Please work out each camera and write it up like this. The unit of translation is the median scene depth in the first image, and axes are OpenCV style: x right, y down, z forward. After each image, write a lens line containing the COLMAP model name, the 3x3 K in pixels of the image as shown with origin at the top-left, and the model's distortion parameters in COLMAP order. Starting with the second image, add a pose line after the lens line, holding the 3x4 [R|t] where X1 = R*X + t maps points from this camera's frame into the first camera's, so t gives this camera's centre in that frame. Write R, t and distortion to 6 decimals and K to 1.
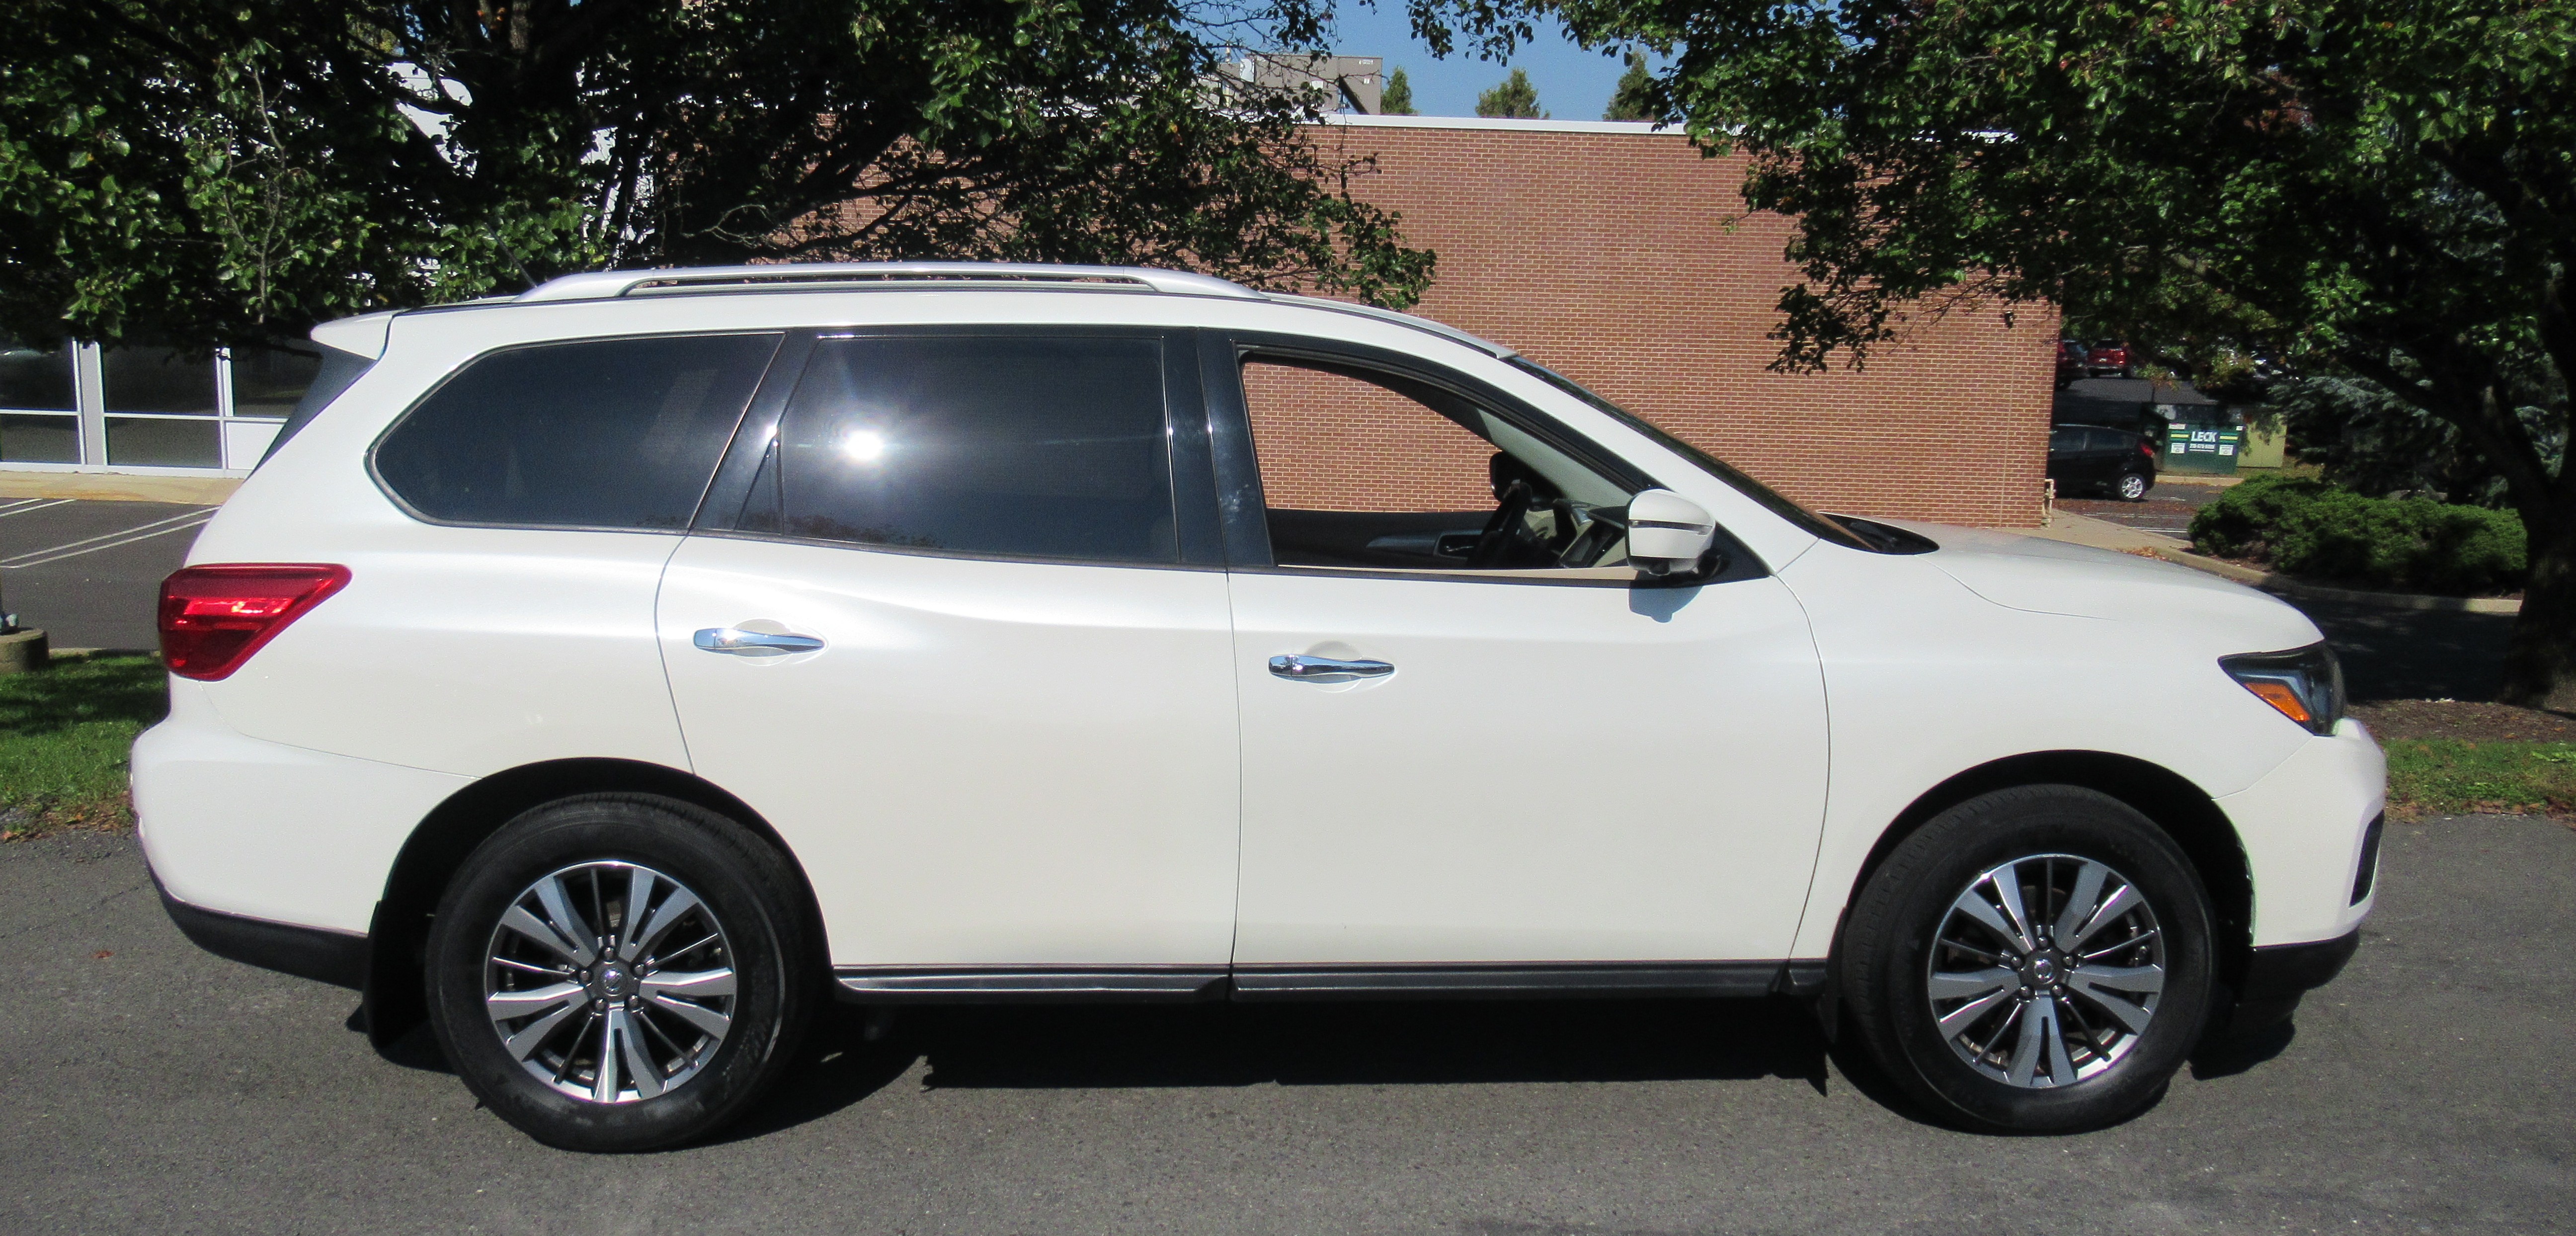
lens RADIAL K [[1733.1, 0, 1288.0], [0, 1733.1, 618.0], [0, 0, 1]] dist [0.000596, 0.000193]
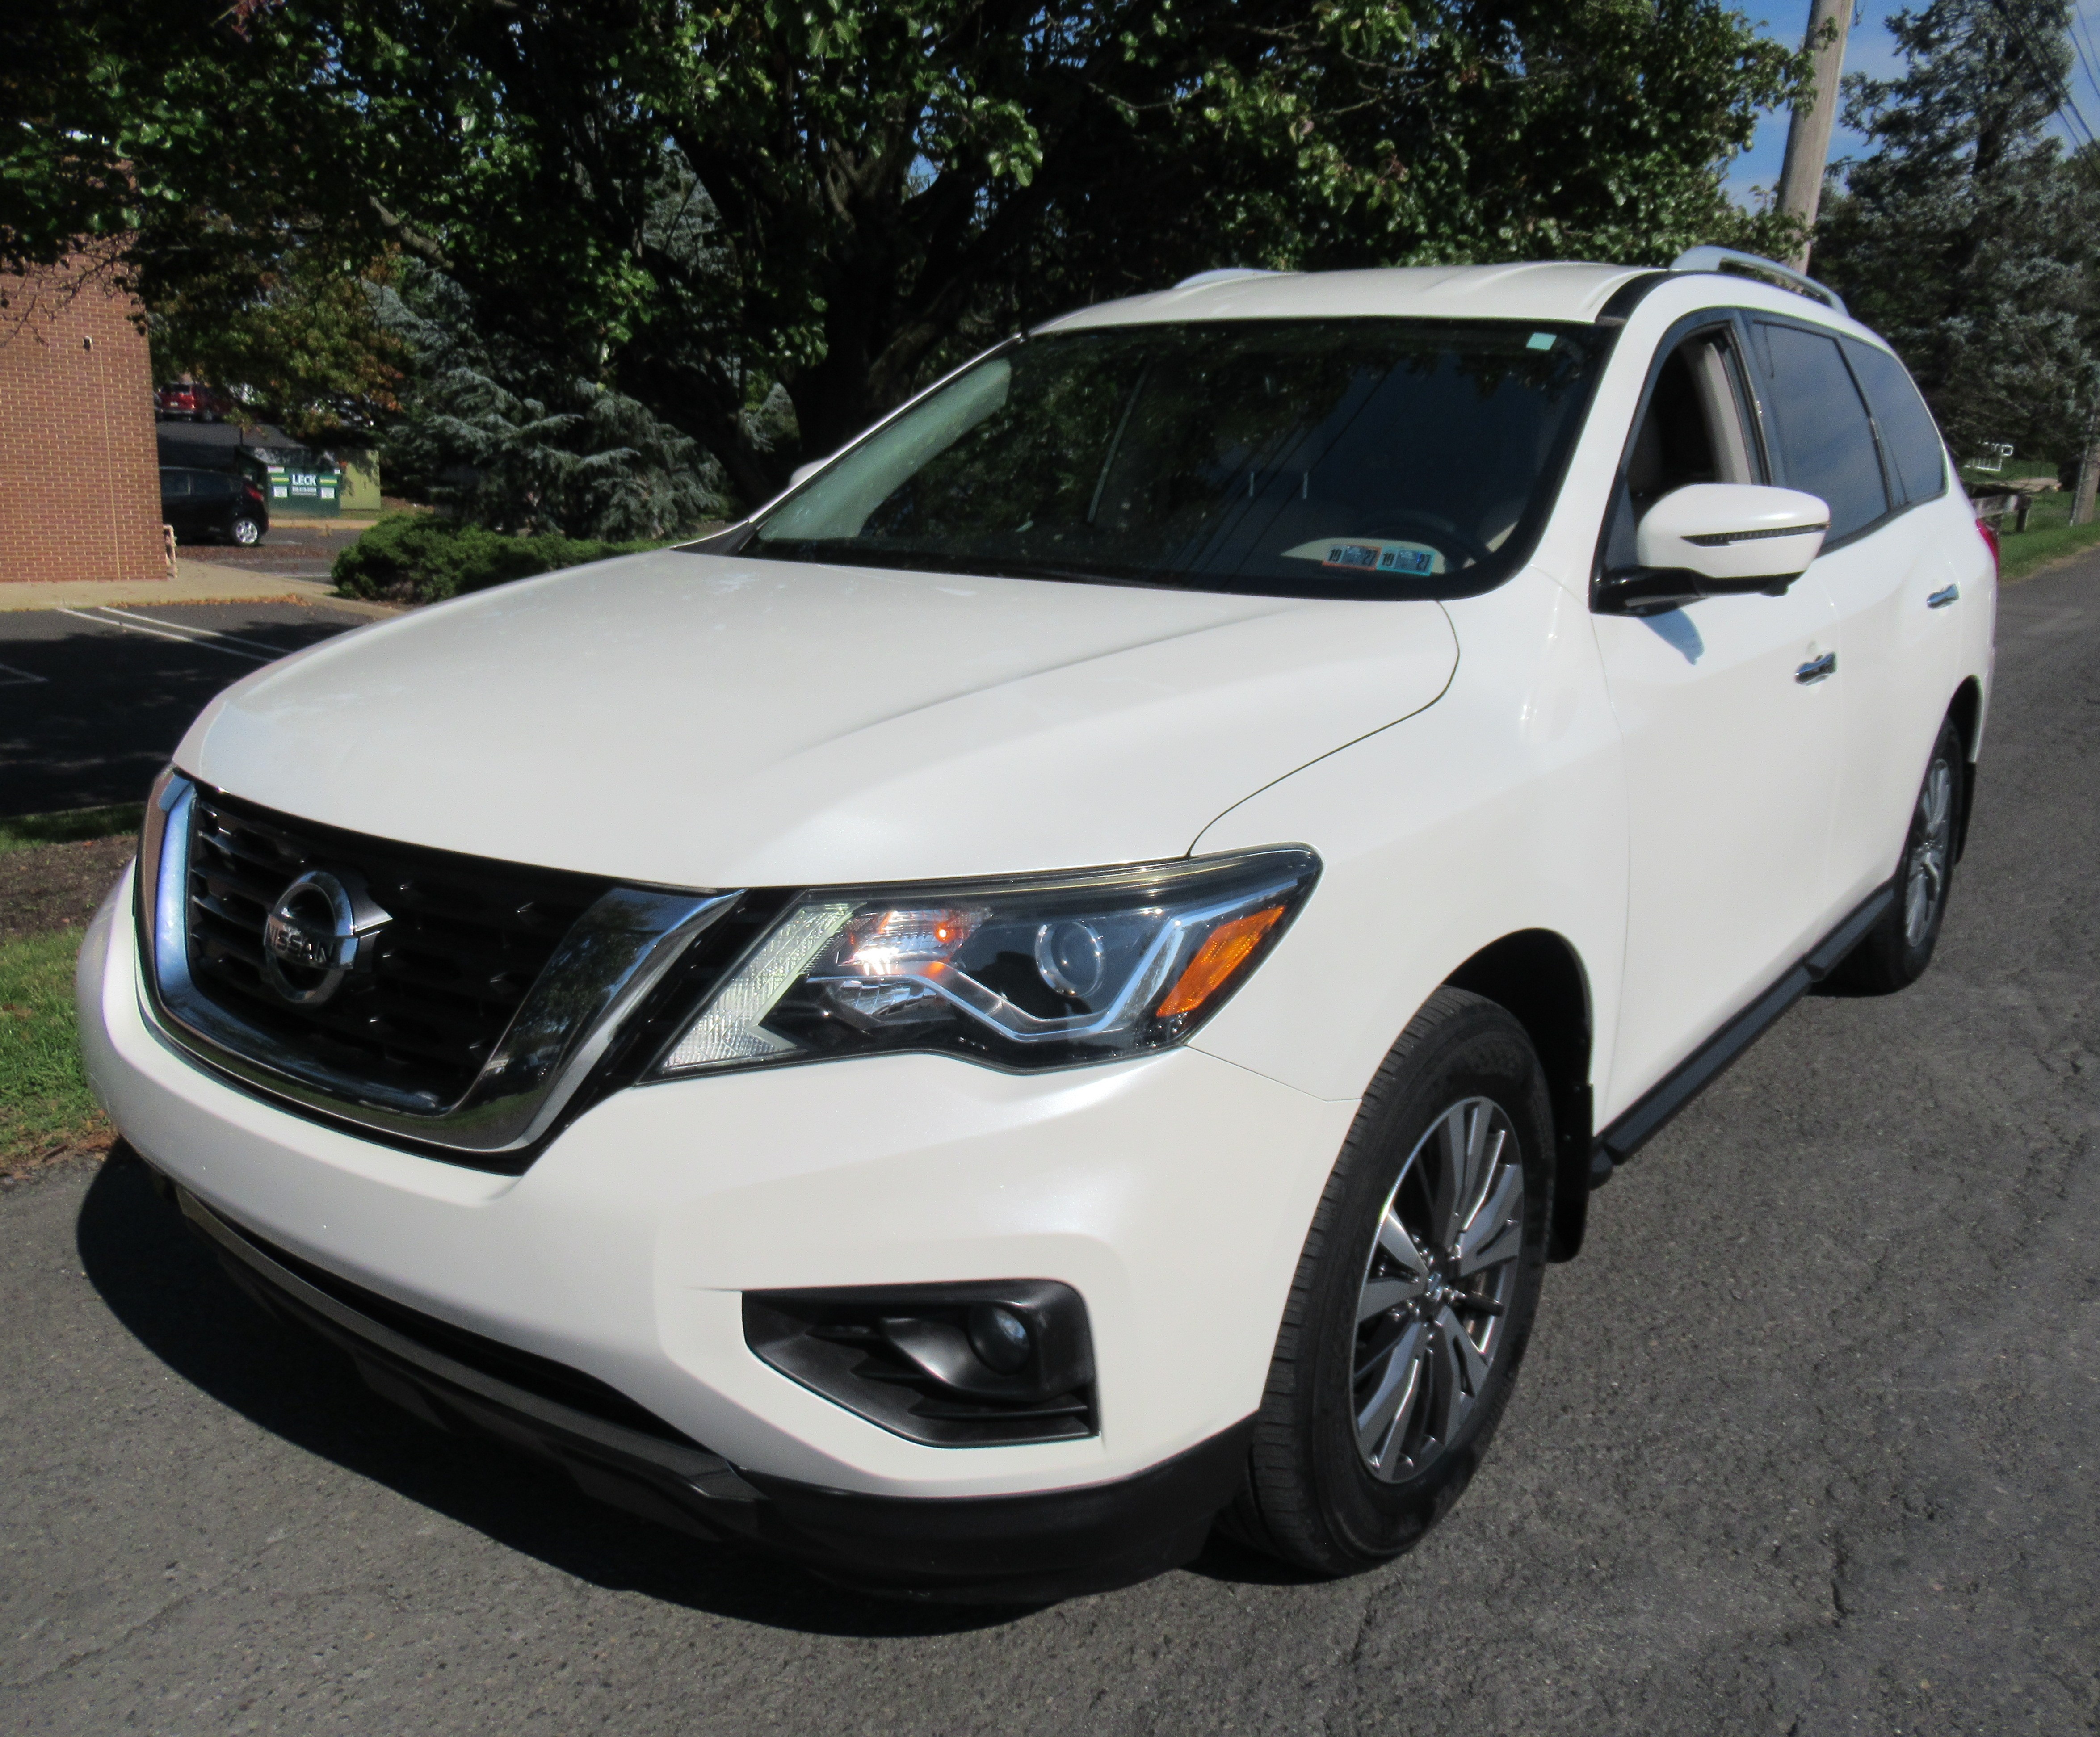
lens RADIAL K [[1553.0, 0, 1050.0], [0, 1553.0, 868.5], [0, 0, 1]] dist [-0.001524, 0.000728]
pose [[0.586589, -0.198038, 0.785298, 0.030449], [0.087802, 0.979478, 0.181422, -0.011212], [-0.805111, -0.037470, 0.591939, 0.140183]]
